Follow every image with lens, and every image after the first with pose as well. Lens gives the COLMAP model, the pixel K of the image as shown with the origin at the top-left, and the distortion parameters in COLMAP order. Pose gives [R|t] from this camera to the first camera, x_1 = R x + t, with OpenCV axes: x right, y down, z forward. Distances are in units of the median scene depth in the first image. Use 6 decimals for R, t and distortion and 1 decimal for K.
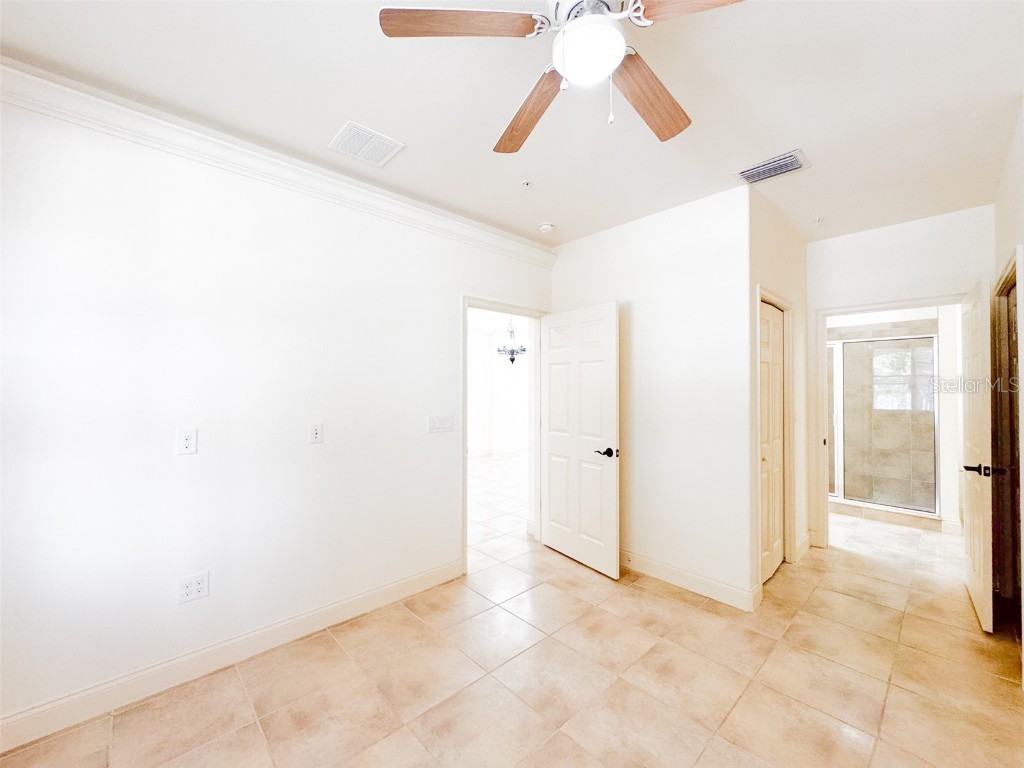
lens RADIAL K [[411.2, 0, 510.4], [0, 411.2, 381.5], [0, 0, 1]] dist [-0.000354, 0.000318]
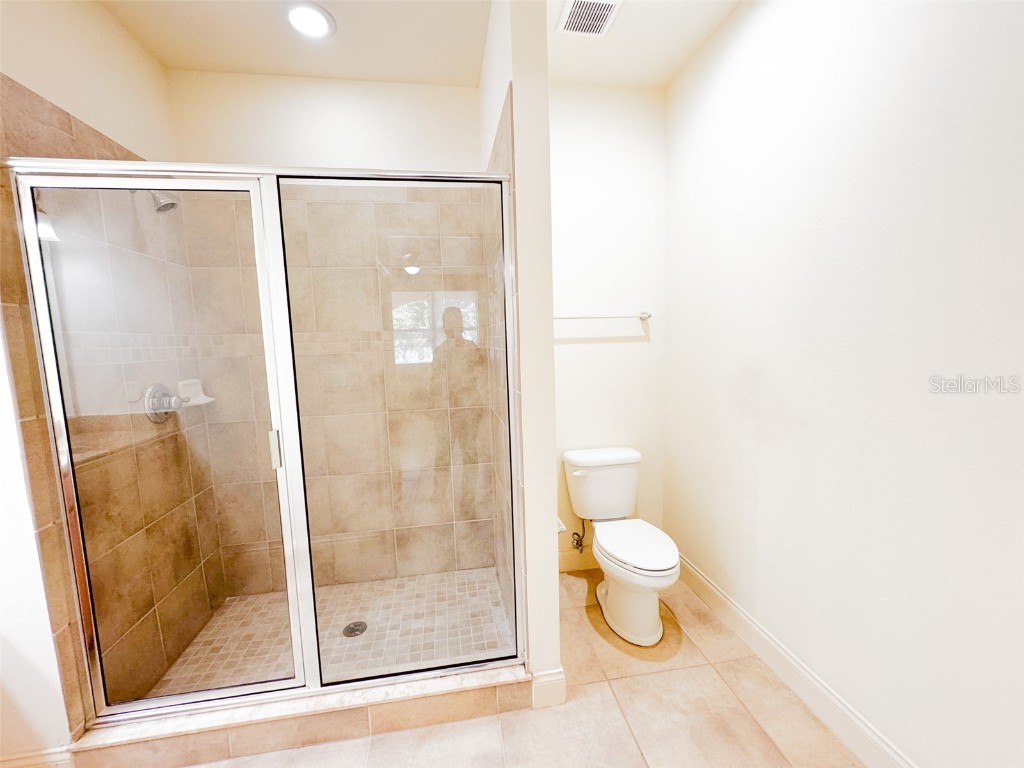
lens RADIAL K [[411.2, 0, 508.7], [0, 411.2, 384.3], [0, 0, 1]] dist [-0.000354, 0.000318]
pose [[0.559446, -0.099747, 0.822843, 0.626846], [0.021918, 0.994166, 0.105613, 0.023785], [-0.828577, -0.041050, 0.558369, 0.682085]]
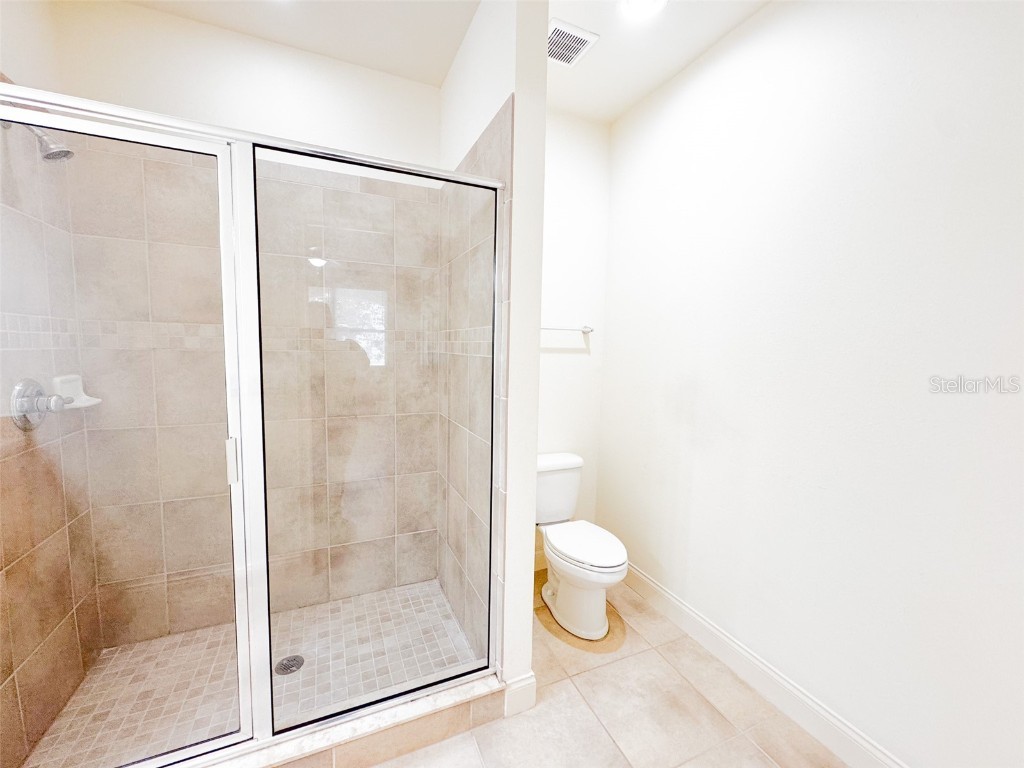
lens RADIAL K [[411.2, 0, 511.9], [0, 411.2, 384.0], [0, 0, 1]] dist [-0.000354, 0.000318]
pose [[0.328593, -0.072869, 0.941656, 0.596809], [-0.029630, 0.995733, 0.087393, 0.023931], [-0.944007, -0.056618, 0.325032, 0.740051]]
